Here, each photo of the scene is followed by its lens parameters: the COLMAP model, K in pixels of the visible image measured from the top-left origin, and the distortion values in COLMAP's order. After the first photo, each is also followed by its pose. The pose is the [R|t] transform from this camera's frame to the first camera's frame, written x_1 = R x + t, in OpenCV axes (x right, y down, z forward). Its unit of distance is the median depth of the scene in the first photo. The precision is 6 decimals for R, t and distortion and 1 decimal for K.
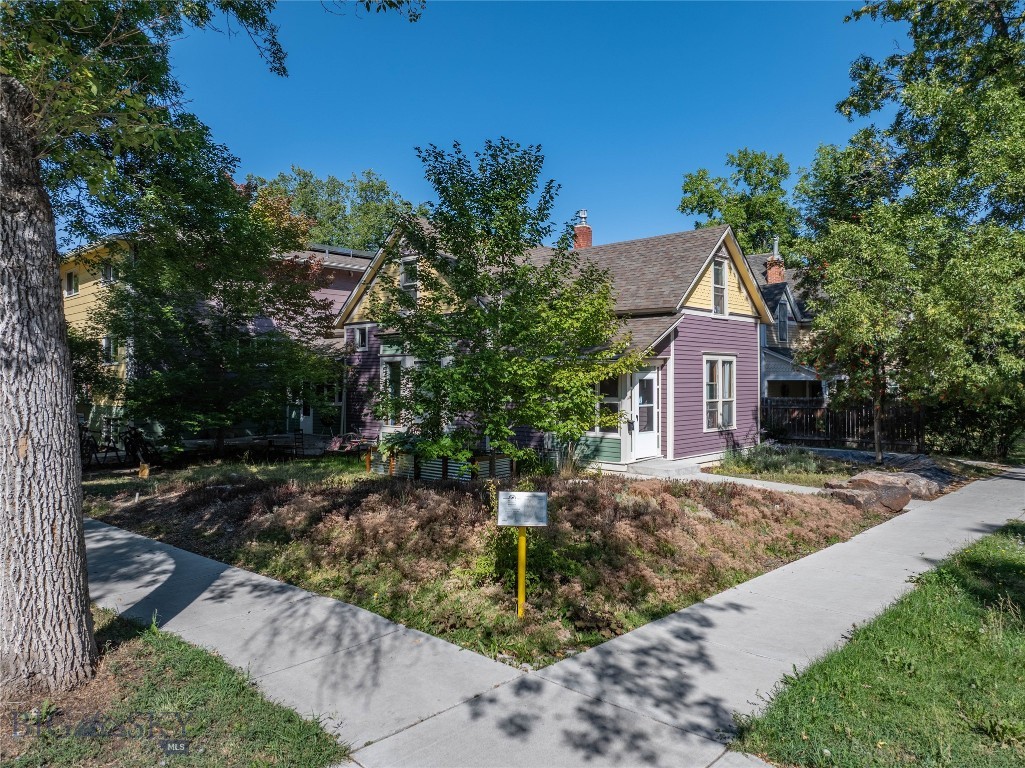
lens RADIAL K [[729.6, 0, 512.5], [0, 729.6, 384.0], [0, 0, 1]] dist [-0.039889, 0.004178]
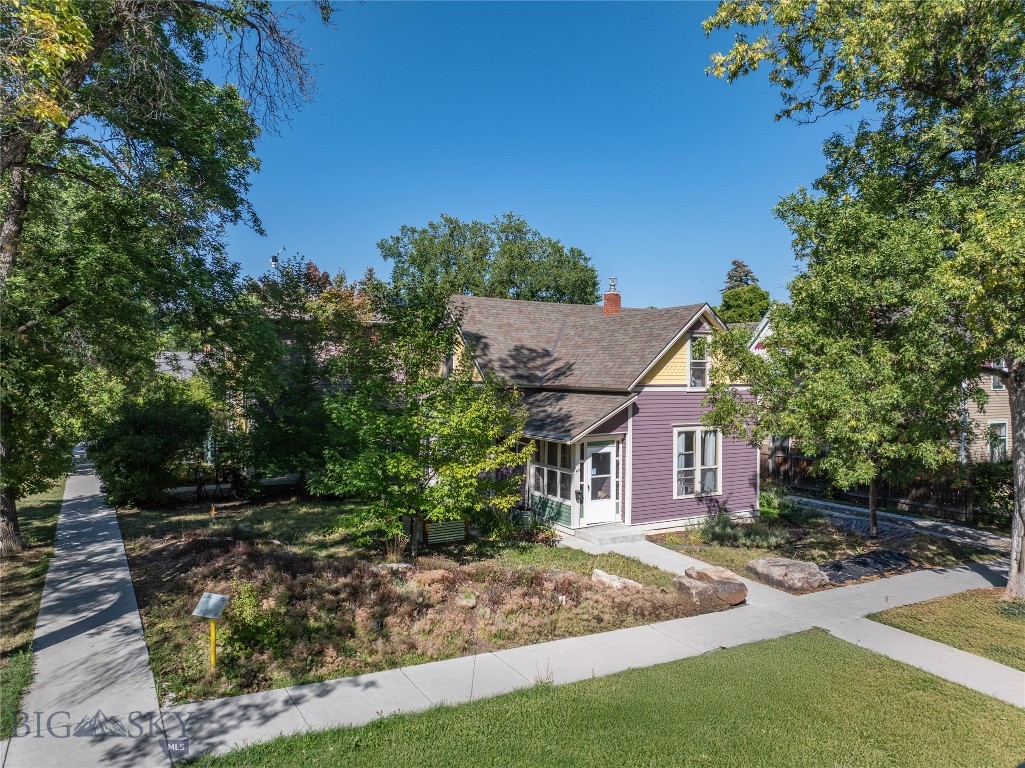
lens RADIAL K [[733.4, 0, 512.5], [0, 733.4, 384.0], [0, 0, 1]] dist [-0.033897, -0.002298]
pose [[0.951710, 0.009279, -0.306857, 0.387149], [-0.008493, 0.999956, 0.003898, -0.112226], [0.306880, -0.001103, 0.951748, -0.108461]]
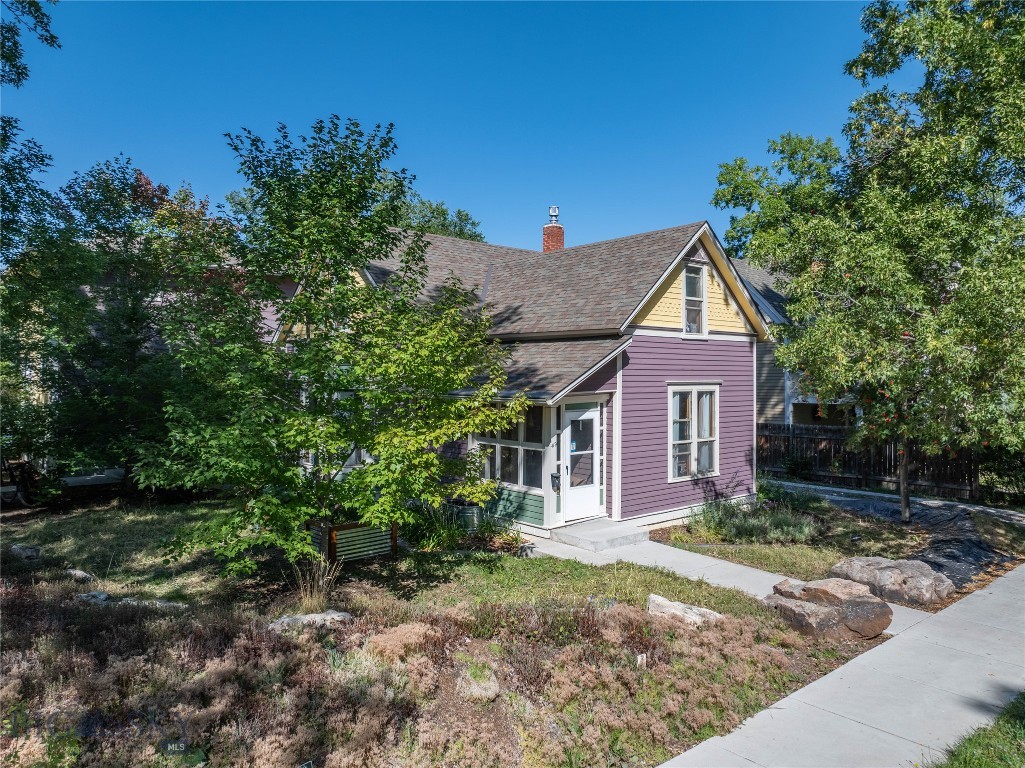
lens RADIAL K [[729.6, 0, 512.5], [0, 729.6, 384.0], [0, 0, 1]] dist [-0.039889, 0.004178]
pose [[0.994293, 0.004442, -0.106591, 0.187384], [-0.004102, 0.999986, 0.003409, -0.046393], [0.106605, -0.002952, 0.994297, 0.199668]]
